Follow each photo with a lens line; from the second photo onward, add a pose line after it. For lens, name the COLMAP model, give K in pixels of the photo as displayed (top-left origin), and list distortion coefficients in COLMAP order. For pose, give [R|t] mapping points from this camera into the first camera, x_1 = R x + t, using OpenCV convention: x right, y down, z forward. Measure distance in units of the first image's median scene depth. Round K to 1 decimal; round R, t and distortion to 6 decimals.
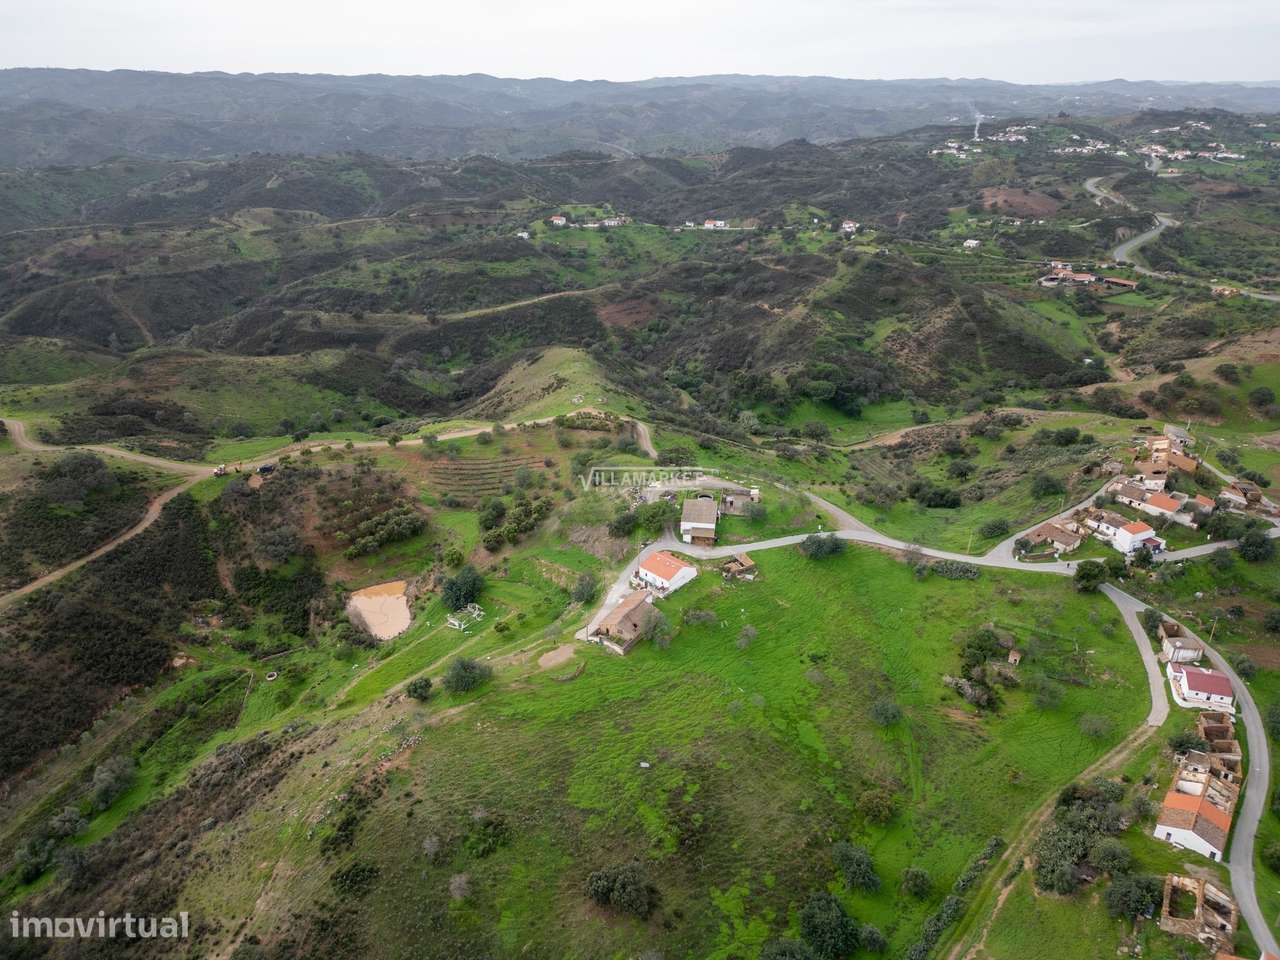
lens RADIAL K [[904.0, 0, 640.0], [0, 904.0, 480.0], [0, 0, 1]] dist [0.070919, -0.064889]
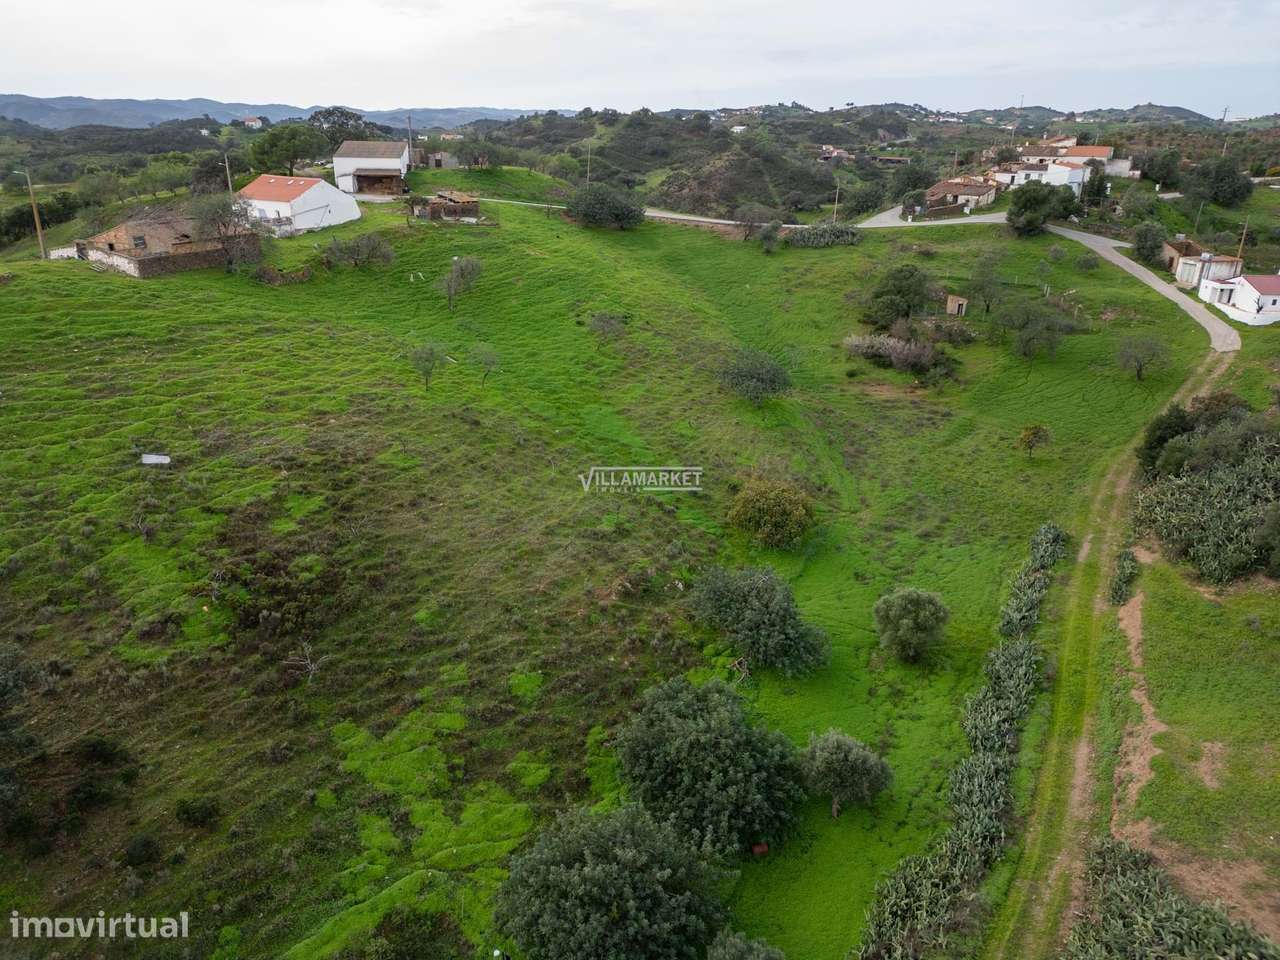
lens RADIAL K [[904.0, 0, 640.0], [0, 904.0, 480.0], [0, 0, 1]] dist [0.070919, -0.064889]
pose [[0.968202, -0.094750, 0.231534, 0.109915], [0.101649, 0.994657, -0.018020, 0.366245], [-0.228589, 0.040982, 0.972660, 0.646949]]
